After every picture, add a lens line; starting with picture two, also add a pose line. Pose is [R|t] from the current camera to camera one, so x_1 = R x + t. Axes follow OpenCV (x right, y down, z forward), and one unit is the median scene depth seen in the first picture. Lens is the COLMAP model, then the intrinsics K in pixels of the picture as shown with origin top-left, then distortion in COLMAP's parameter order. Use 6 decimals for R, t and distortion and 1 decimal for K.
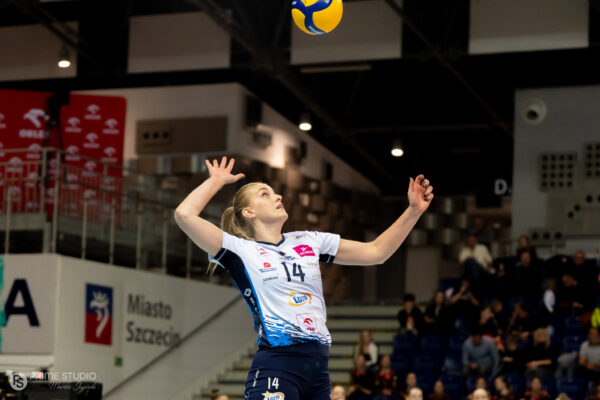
lens RADIAL K [[1607.8, 0, 297.4], [0, 1607.8, 197.8], [0, 0, 1]] dist [-0.063895, 0.000000]
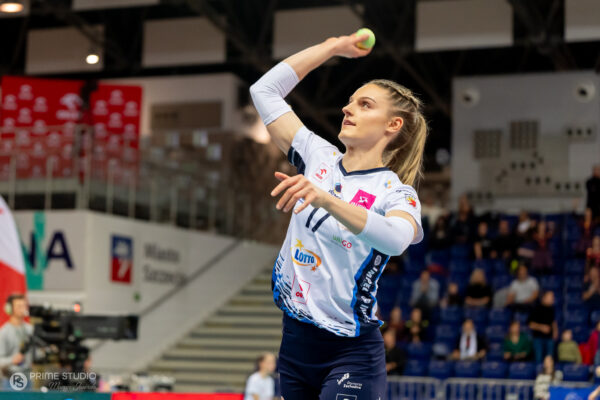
lens RADIAL K [[1607.8, 0, 302.7], [0, 1607.8, 200.7], [0, 0, 1]] dist [-0.063895, 0.000000]
pose [[0.999866, -0.002432, -0.016158, 0.038258], [0.002443, 0.999997, 0.000626, 0.026688], [0.016157, -0.000666, 0.999869, -0.250871]]
